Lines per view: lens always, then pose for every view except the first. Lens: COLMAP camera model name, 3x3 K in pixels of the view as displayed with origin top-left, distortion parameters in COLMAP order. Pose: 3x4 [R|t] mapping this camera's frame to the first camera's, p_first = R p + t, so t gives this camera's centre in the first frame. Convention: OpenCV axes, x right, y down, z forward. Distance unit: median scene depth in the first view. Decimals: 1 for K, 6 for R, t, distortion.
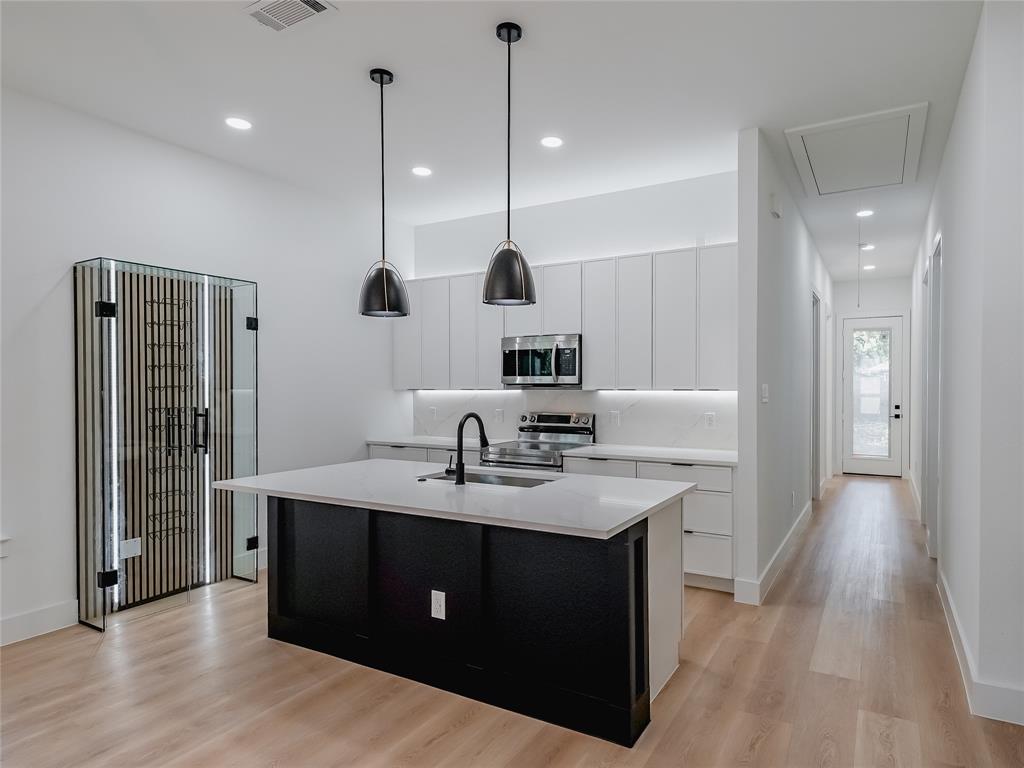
lens RADIAL K [[612.1, 0, 537.2], [0, 612.1, 371.0], [0, 0, 1]] dist [-0.003991, -0.000994]
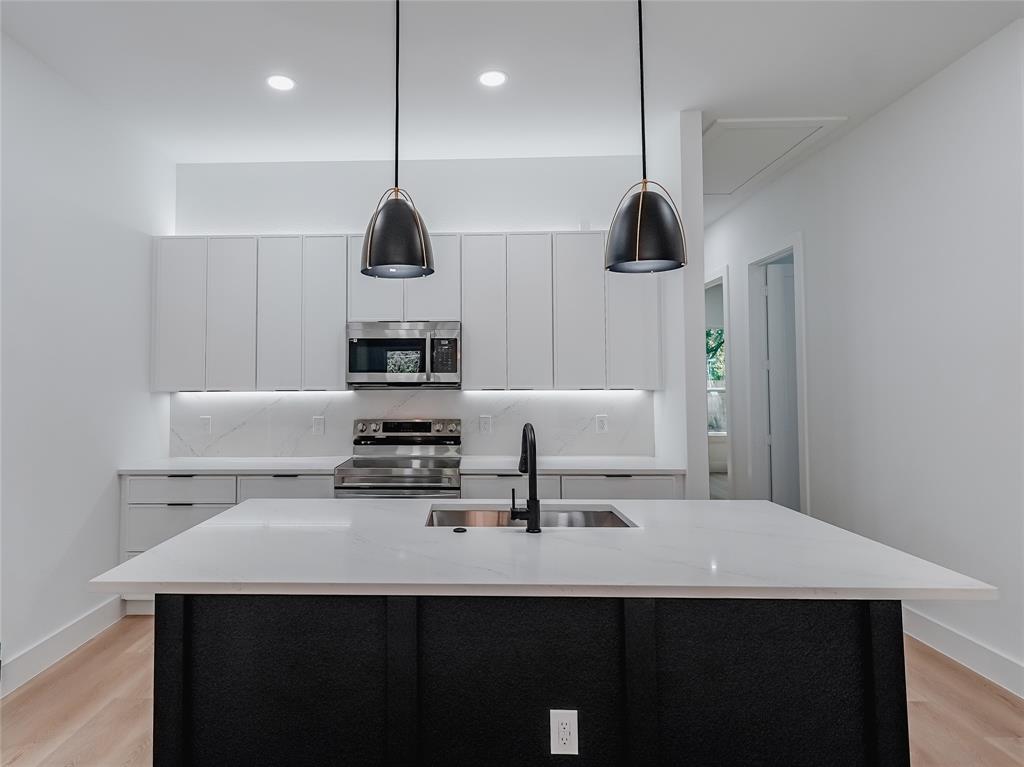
lens RADIAL K [[630.5, 0, 452.1], [0, 630.5, 335.5], [0, 0, 1]] dist [0.000317, -0.000874]
pose [[0.881497, 0.035872, 0.470826, -0.333926], [-0.009043, 0.998210, -0.059122, 0.008039], [-0.472104, 0.047858, 0.880243, 0.266054]]
